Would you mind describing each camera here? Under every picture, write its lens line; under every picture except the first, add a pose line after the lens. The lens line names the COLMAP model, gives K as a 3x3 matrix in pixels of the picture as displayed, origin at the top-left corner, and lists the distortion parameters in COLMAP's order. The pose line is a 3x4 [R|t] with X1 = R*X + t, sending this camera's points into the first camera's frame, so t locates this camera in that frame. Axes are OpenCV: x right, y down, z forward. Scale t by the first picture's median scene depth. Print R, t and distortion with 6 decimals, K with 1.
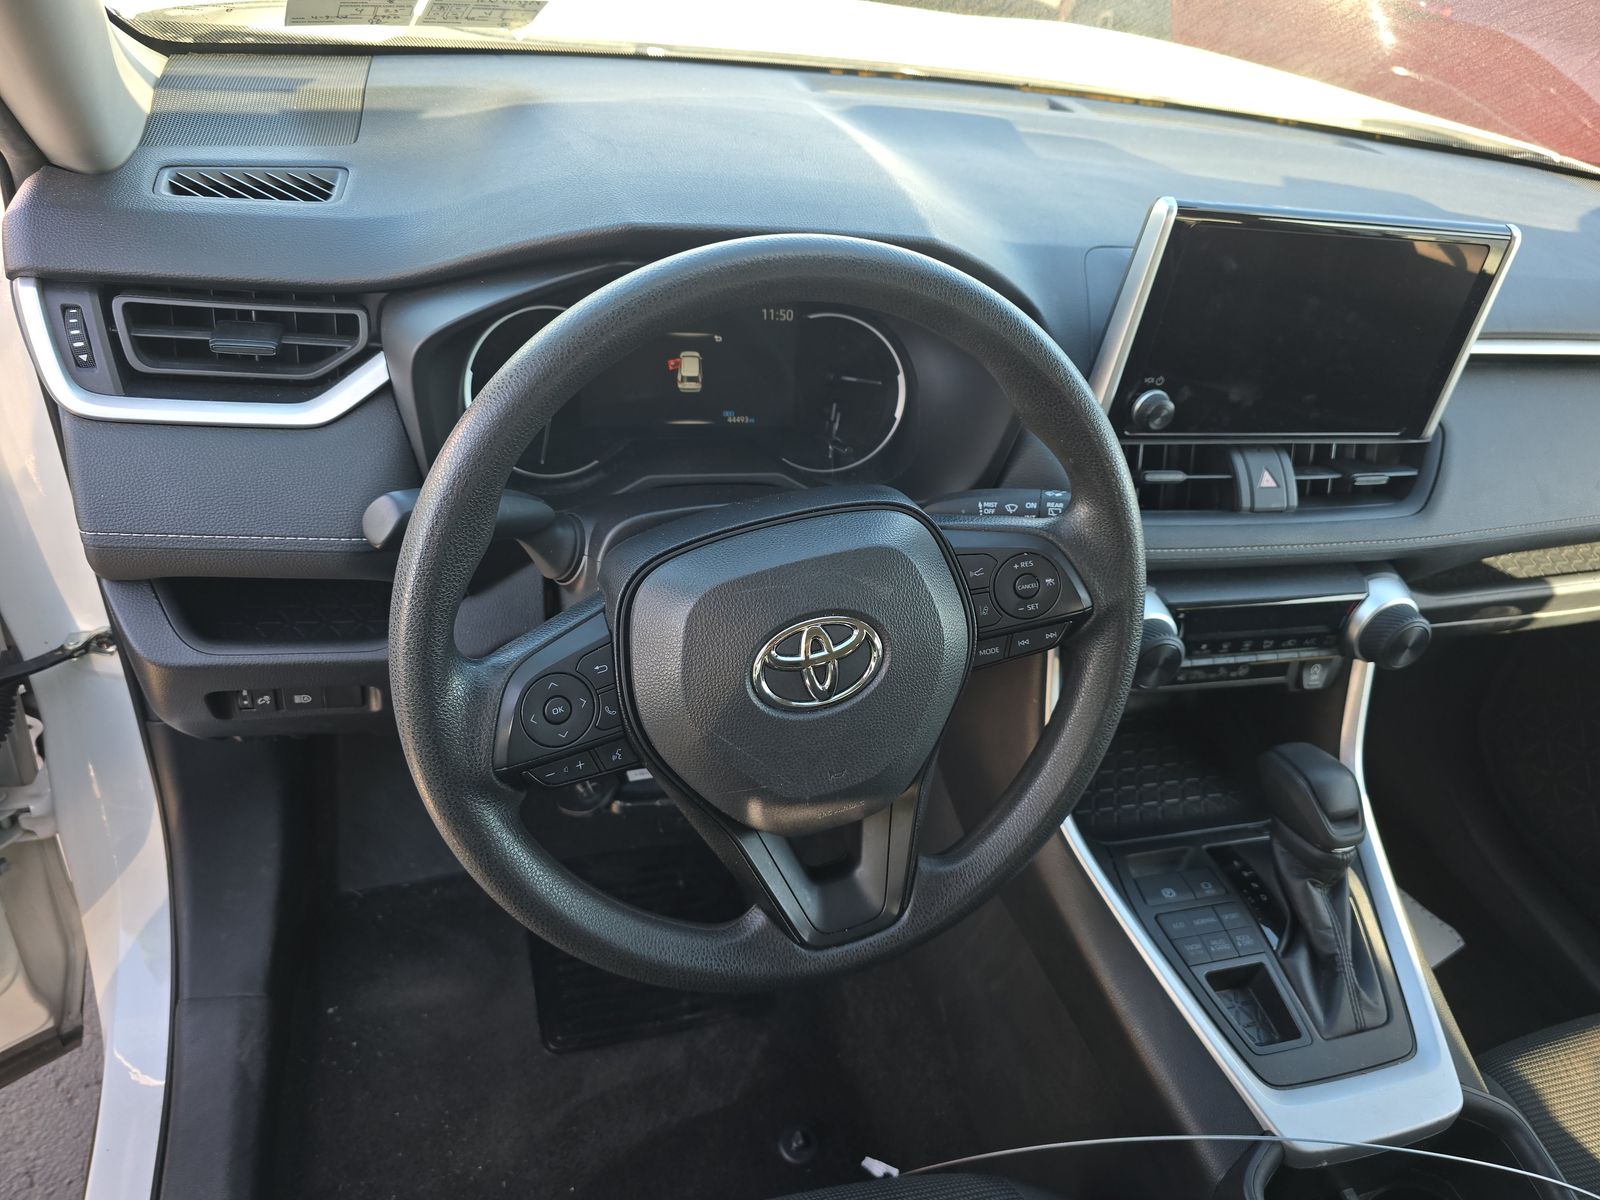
lens RADIAL K [[1071.1, 0, 799.4], [0, 1071.1, 601.9], [0, 0, 1]] dist [-0.000296, -0.000044]
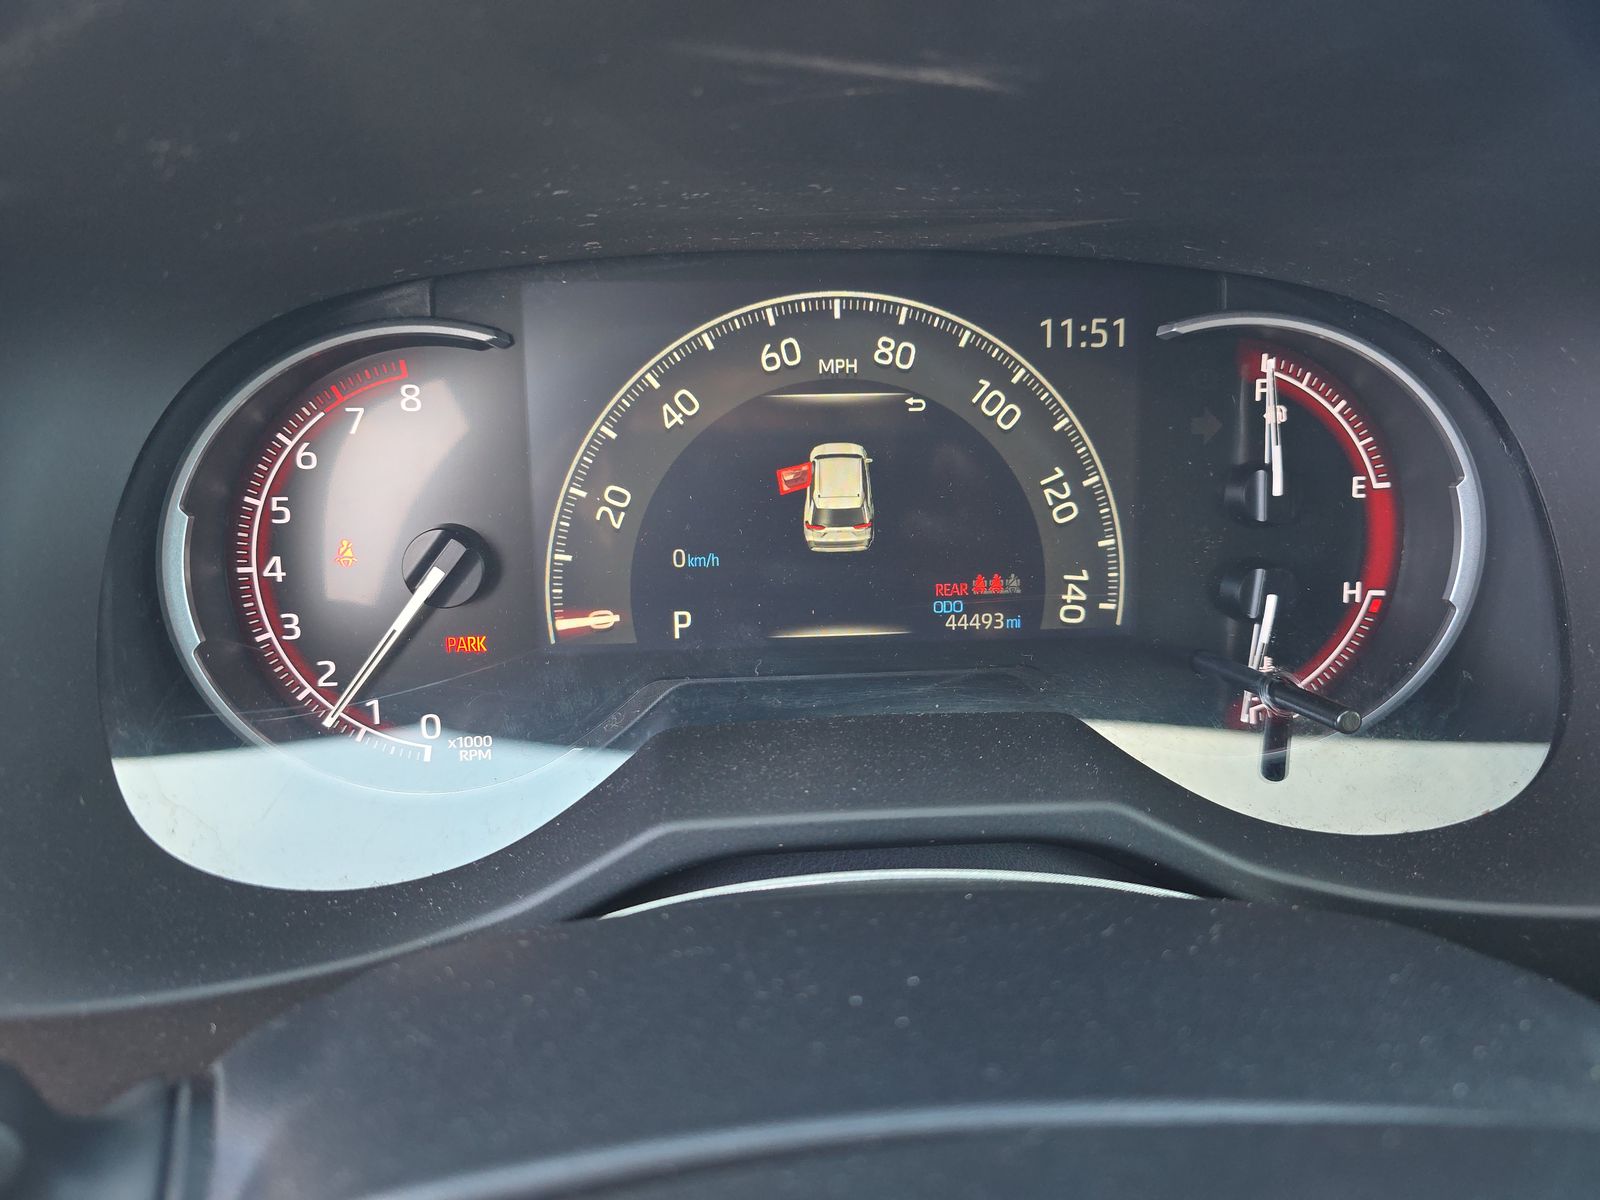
lens RADIAL K [[1071.1, 0, 801.0], [0, 1071.1, 599.2], [0, 0, 1]] dist [-0.000296, -0.000044]
pose [[0.999368, -0.035062, -0.005856, -0.114027], [0.033820, 0.988544, -0.147093, -0.126605], [0.010946, 0.146802, 0.989105, 0.640846]]
